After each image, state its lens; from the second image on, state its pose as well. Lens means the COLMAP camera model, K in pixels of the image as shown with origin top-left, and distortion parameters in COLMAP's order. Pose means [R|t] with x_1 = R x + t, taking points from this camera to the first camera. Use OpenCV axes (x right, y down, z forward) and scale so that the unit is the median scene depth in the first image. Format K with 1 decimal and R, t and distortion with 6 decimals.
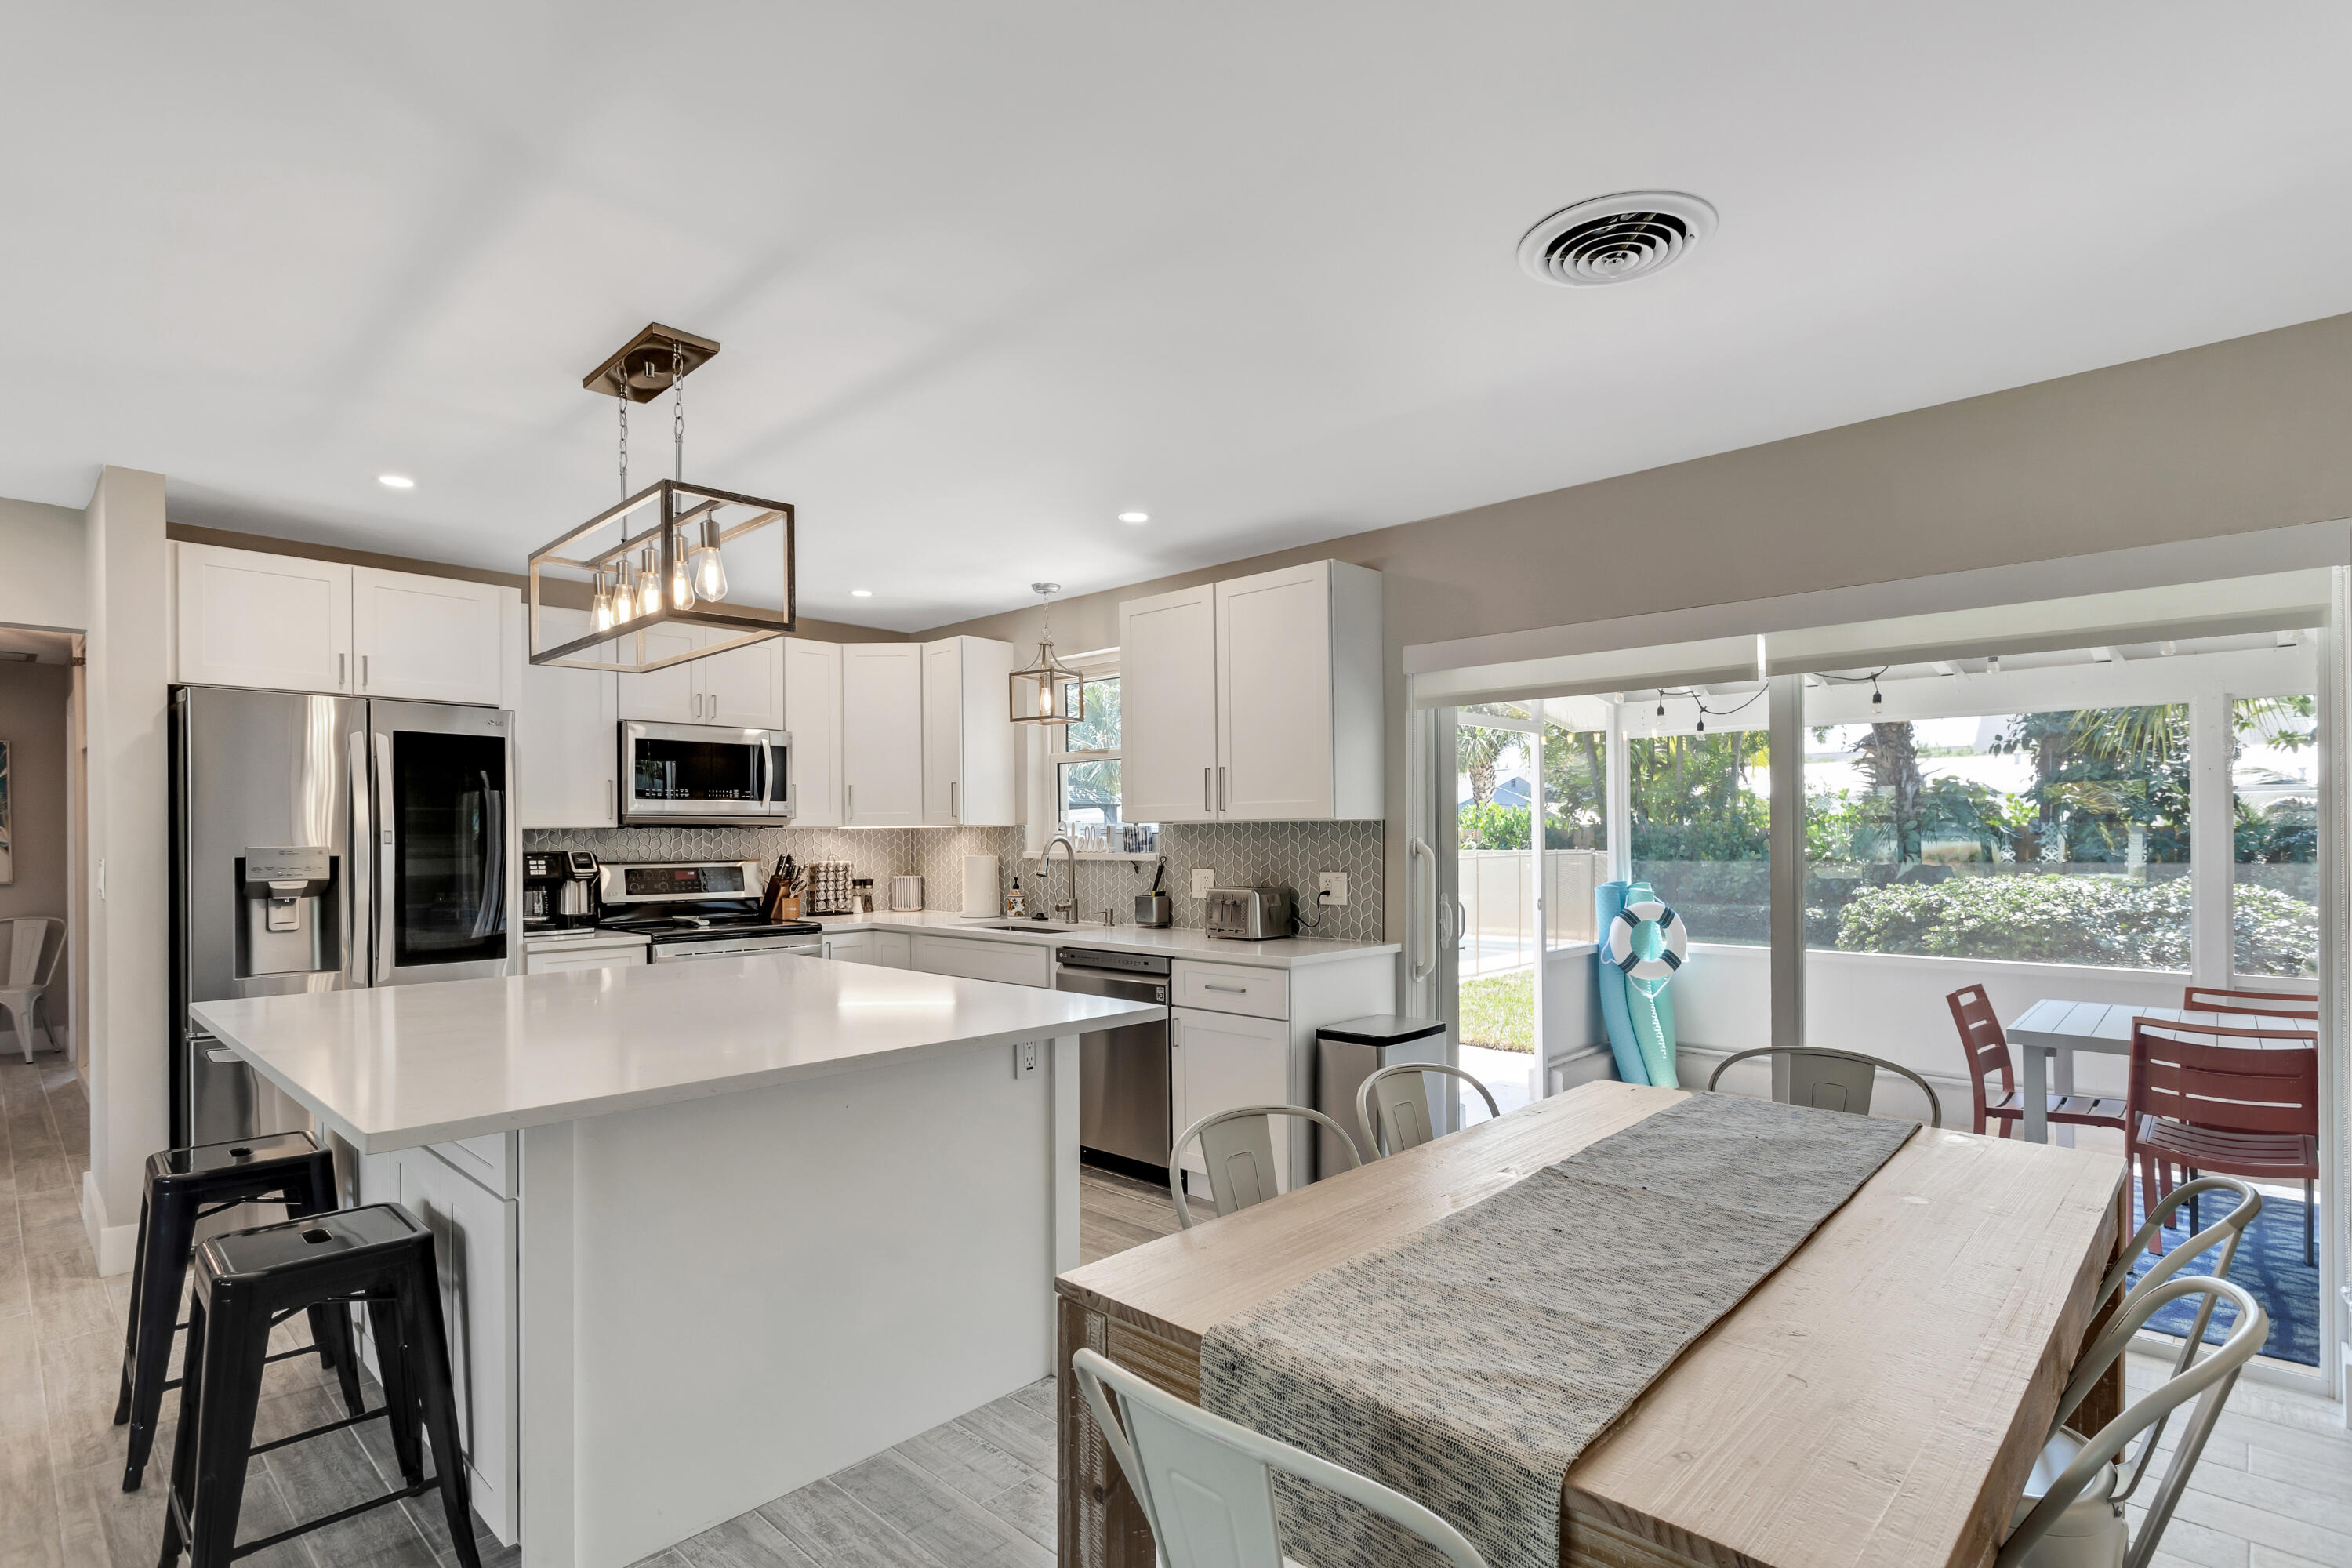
lens RADIAL K [[1140.2, 0, 1181.0], [0, 1140.2, 837.0], [0, 0, 1]] dist [0.002771, 0.001256]
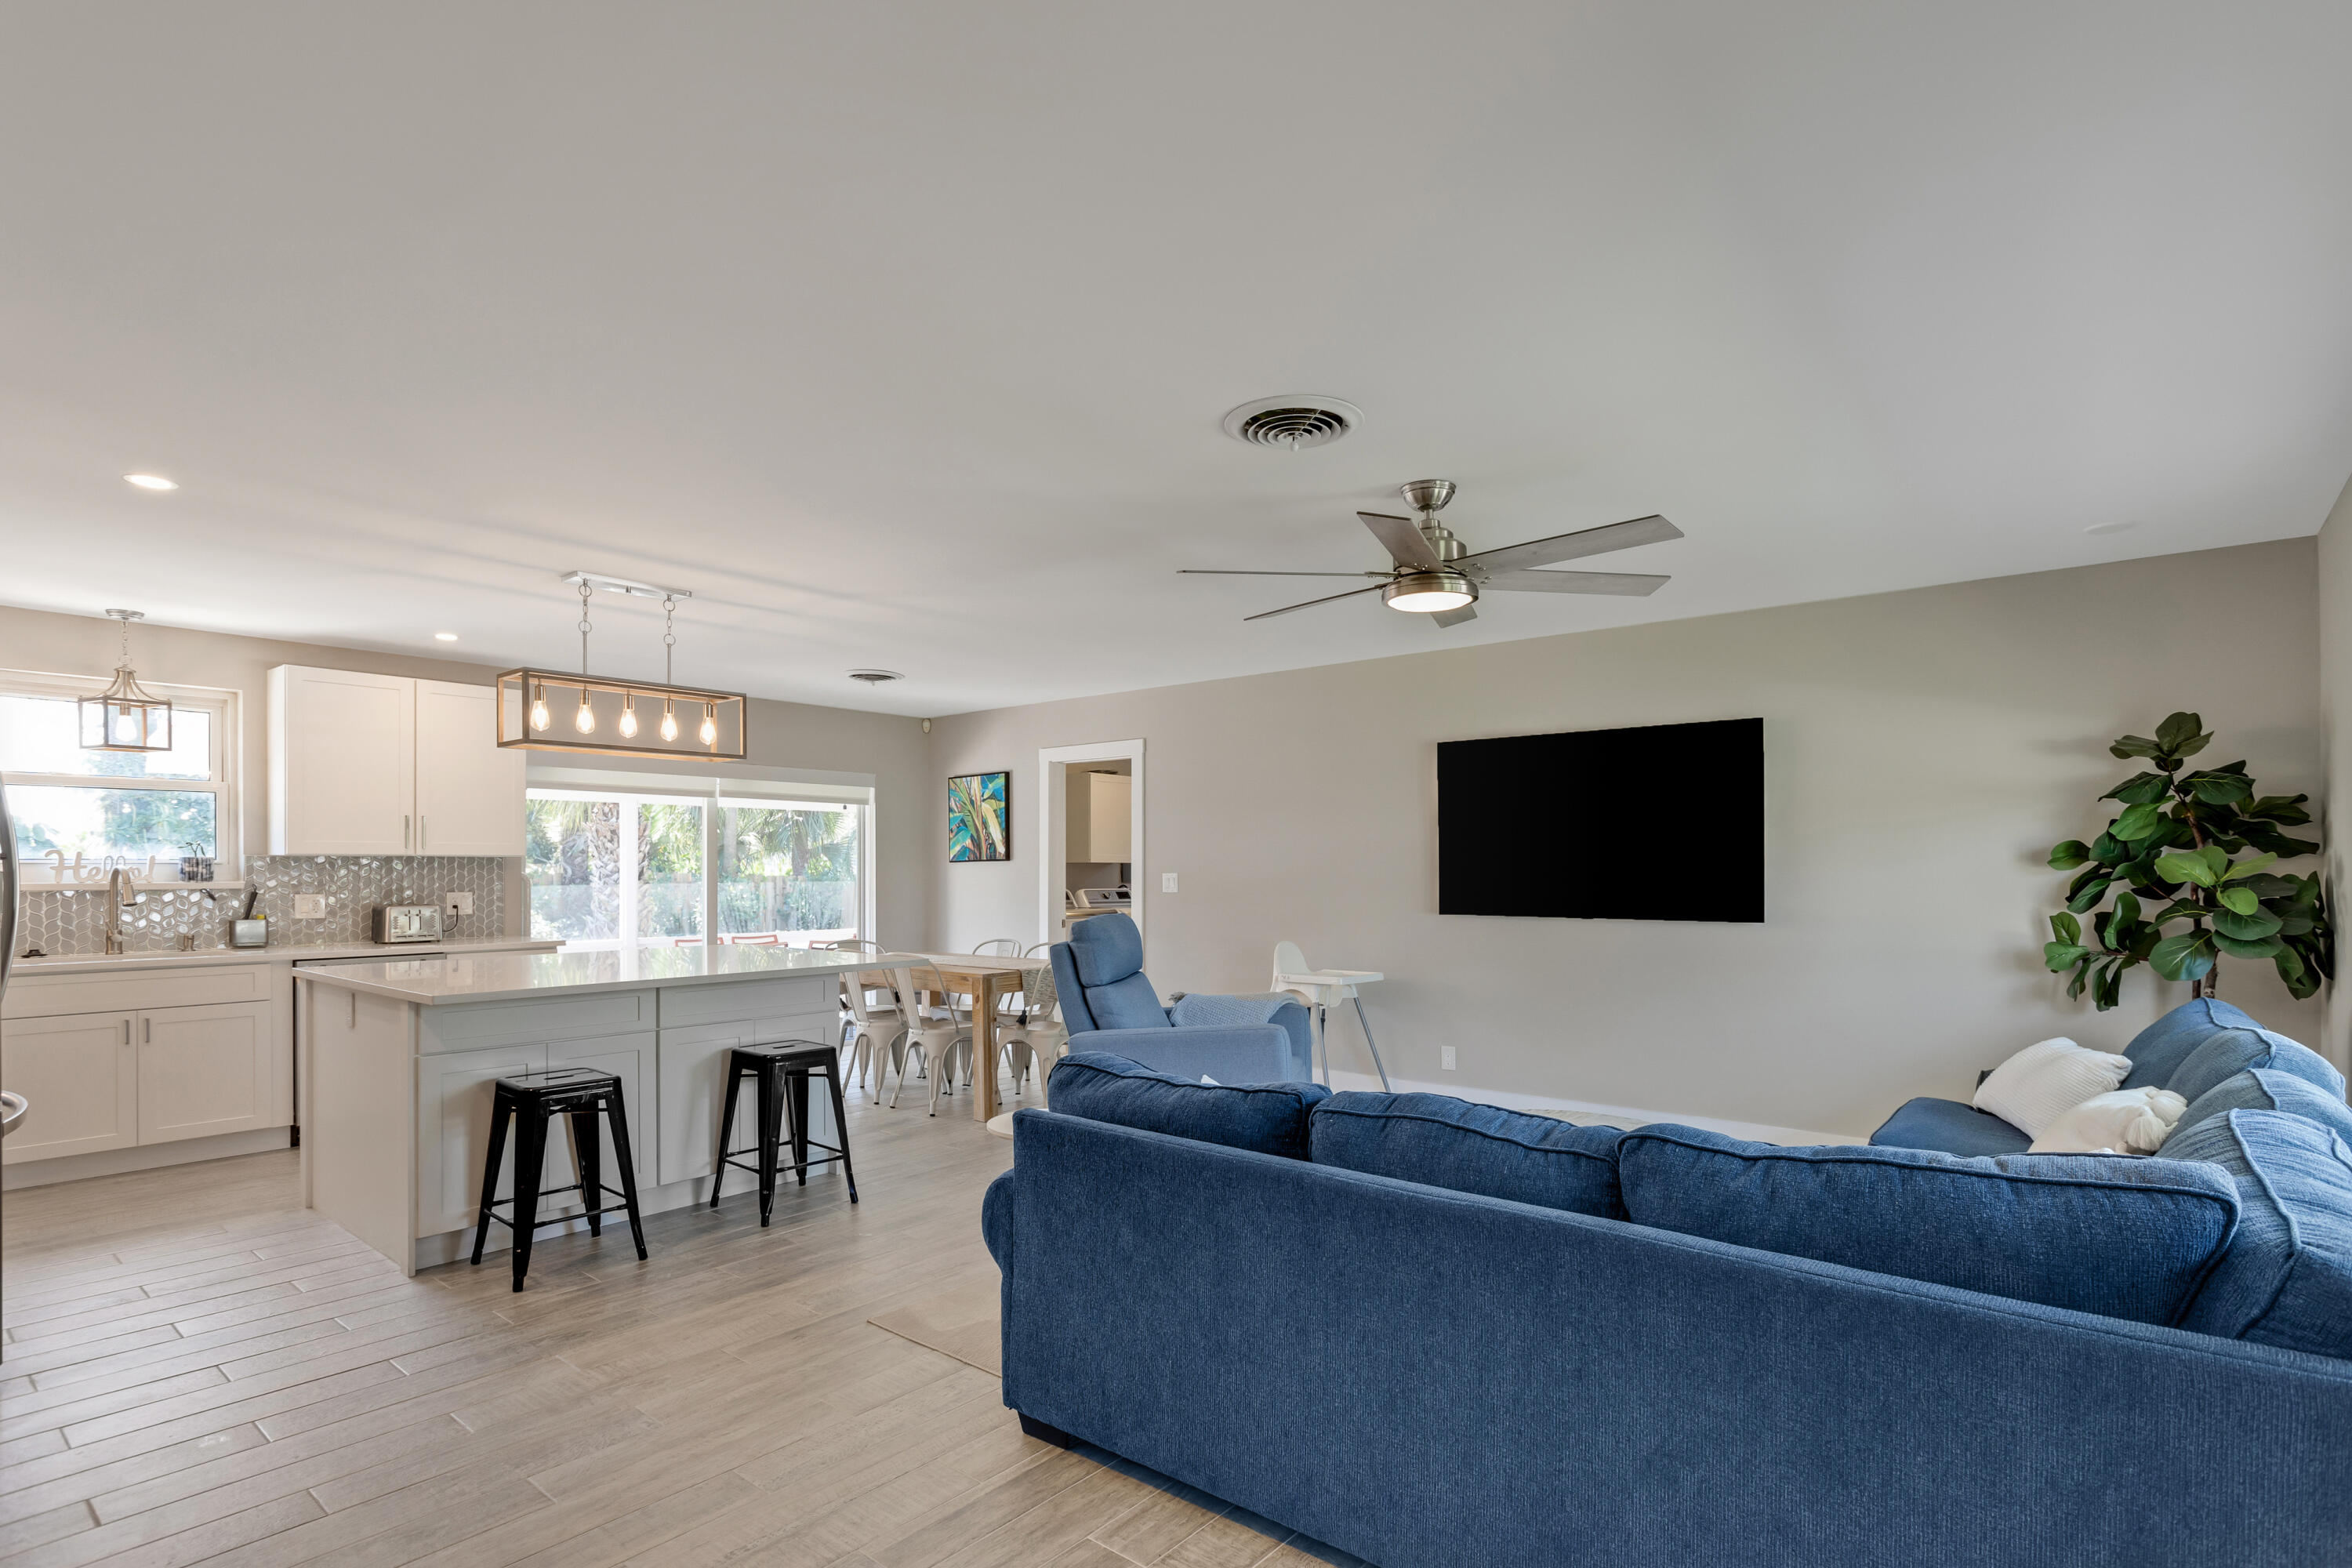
lens RADIAL K [[1141.2, 0, 1183.3], [0, 1141.2, 869.2], [0, 0, 1]] dist [0.002044, 0.000721]
pose [[-0.057924, 0.005339, 0.998307, -1.192752], [0.002082, 0.999984, -0.005227, 0.009569], [-0.998319, 0.001775, -0.057934, 0.147686]]
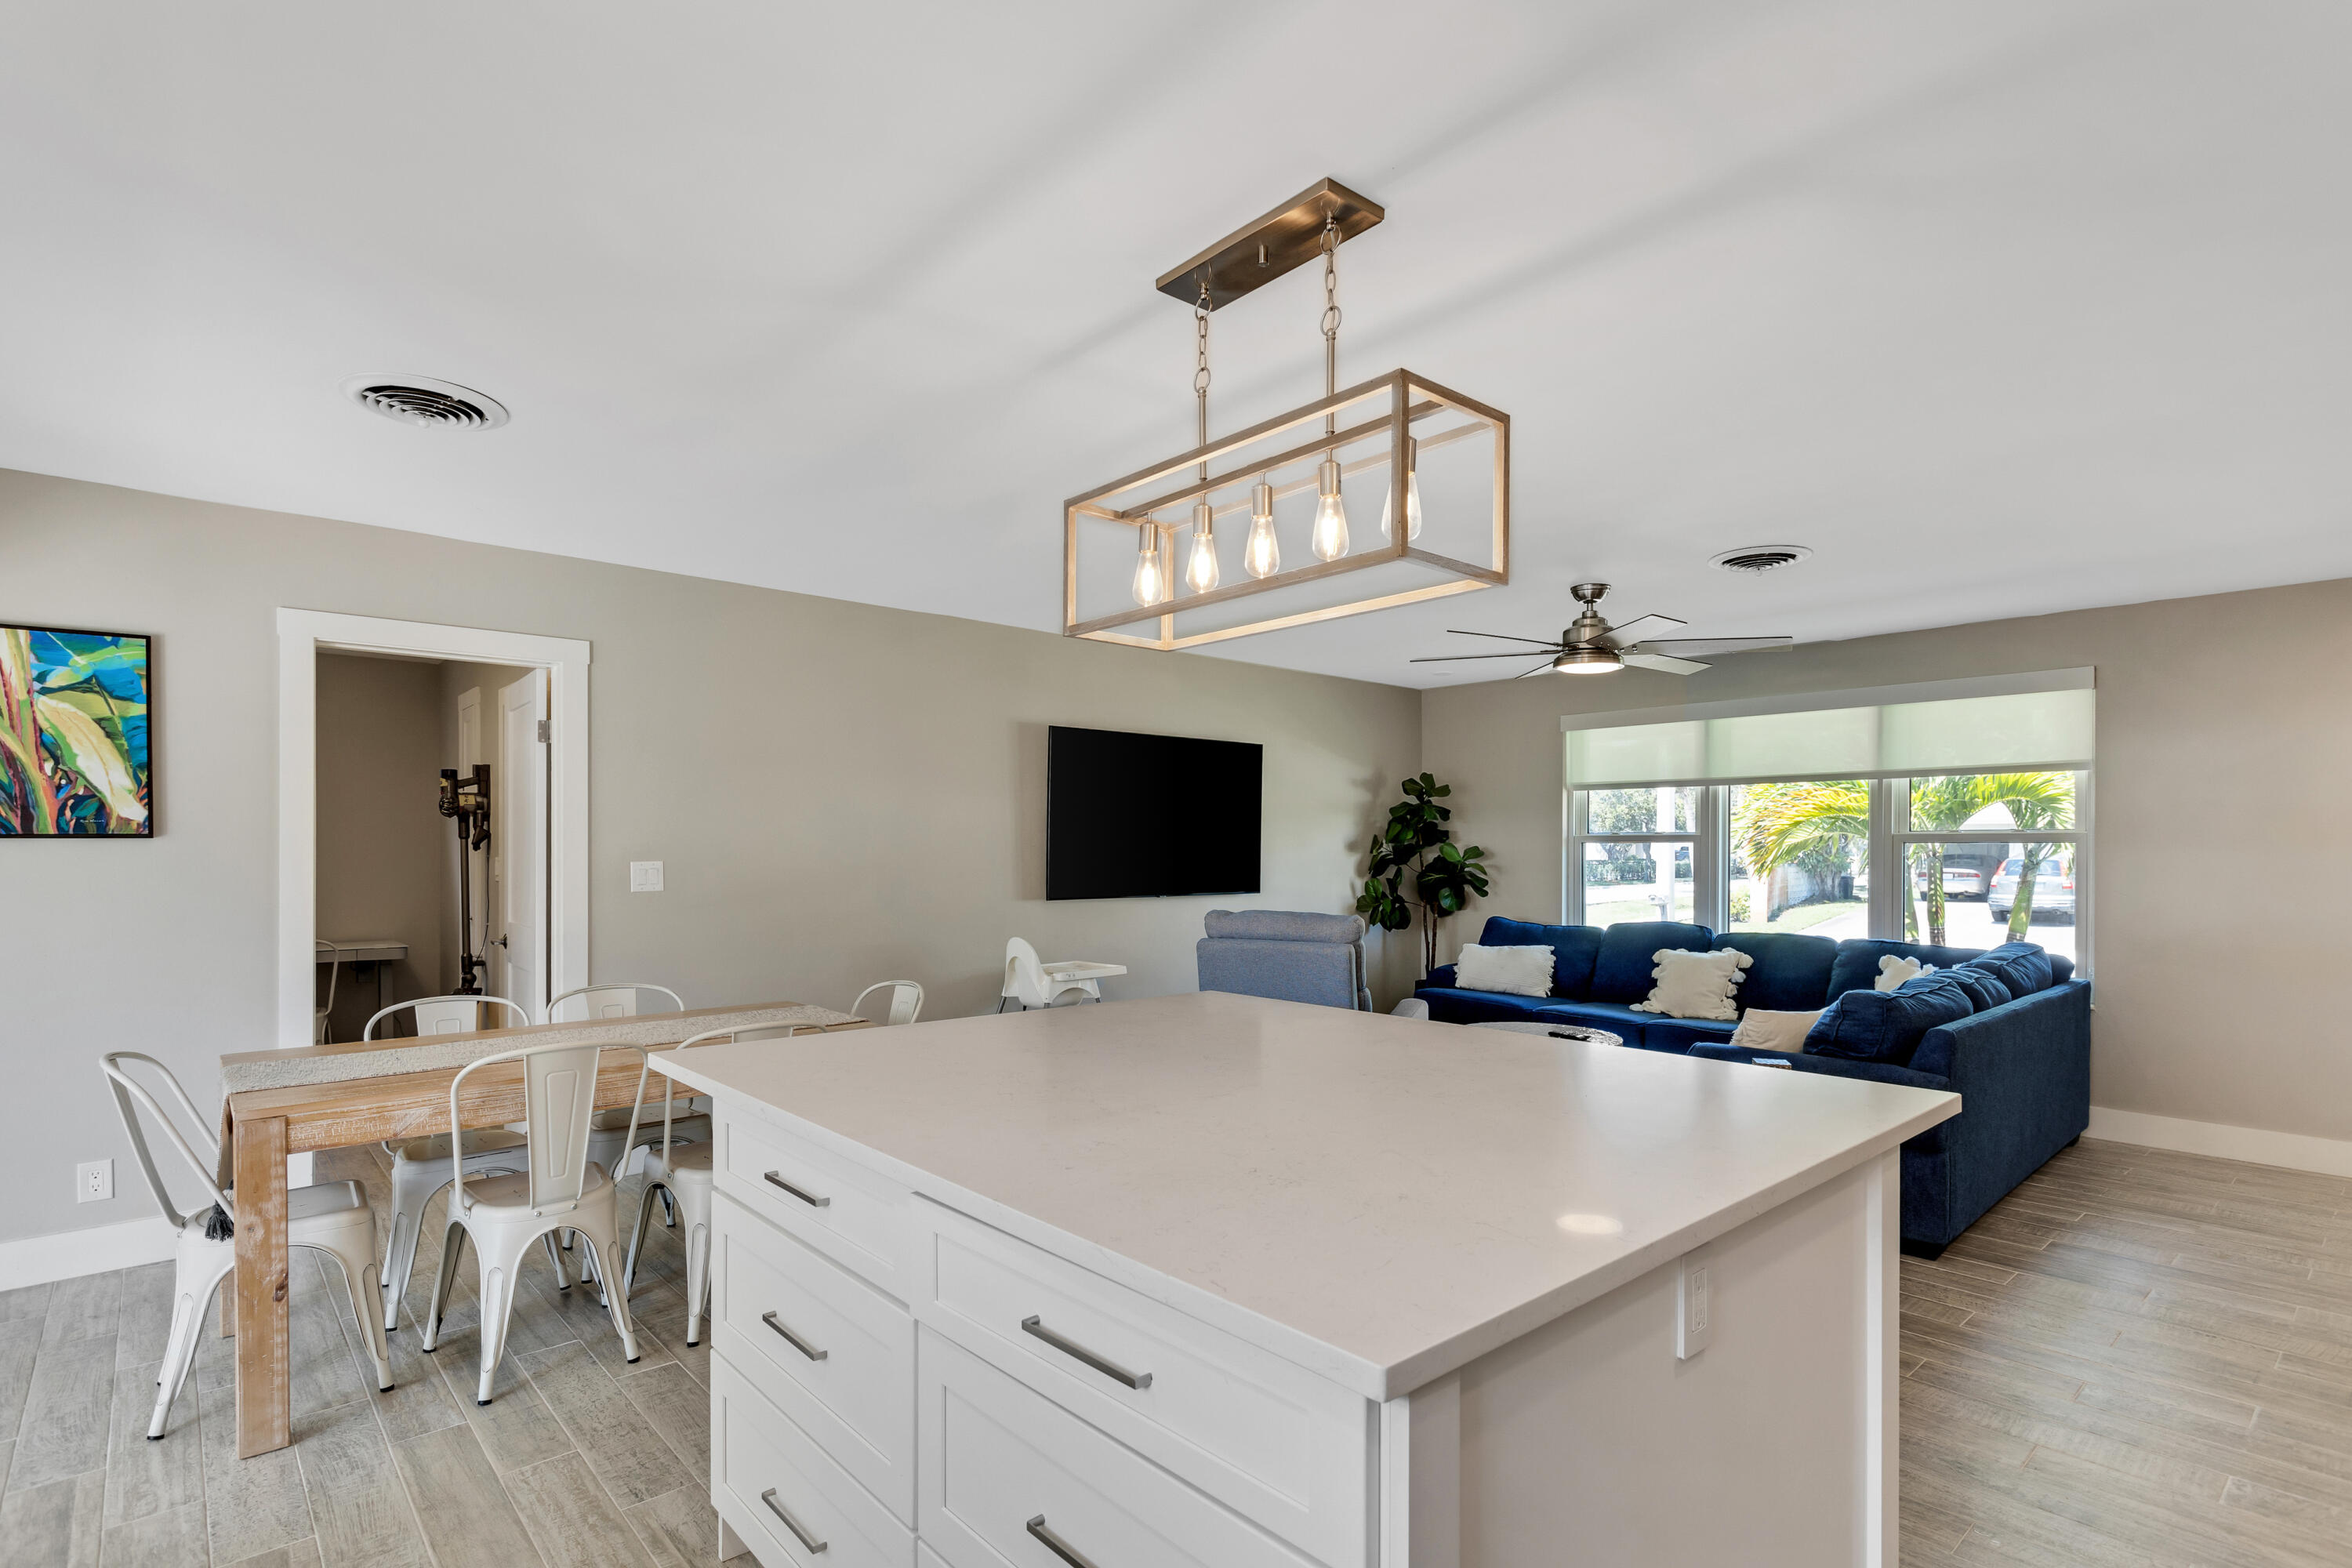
lens RADIAL K [[1146.2, 0, 1172.9], [0, 1146.2, 883.4], [0, 0, 1]] dist [-0.000618, 0.000735]
pose [[-0.995570, 0.000191, 0.094025, -0.260710], [0.003213, 0.999483, 0.031992, -0.003729], [-0.093970, 0.032152, -0.995056, 0.969284]]
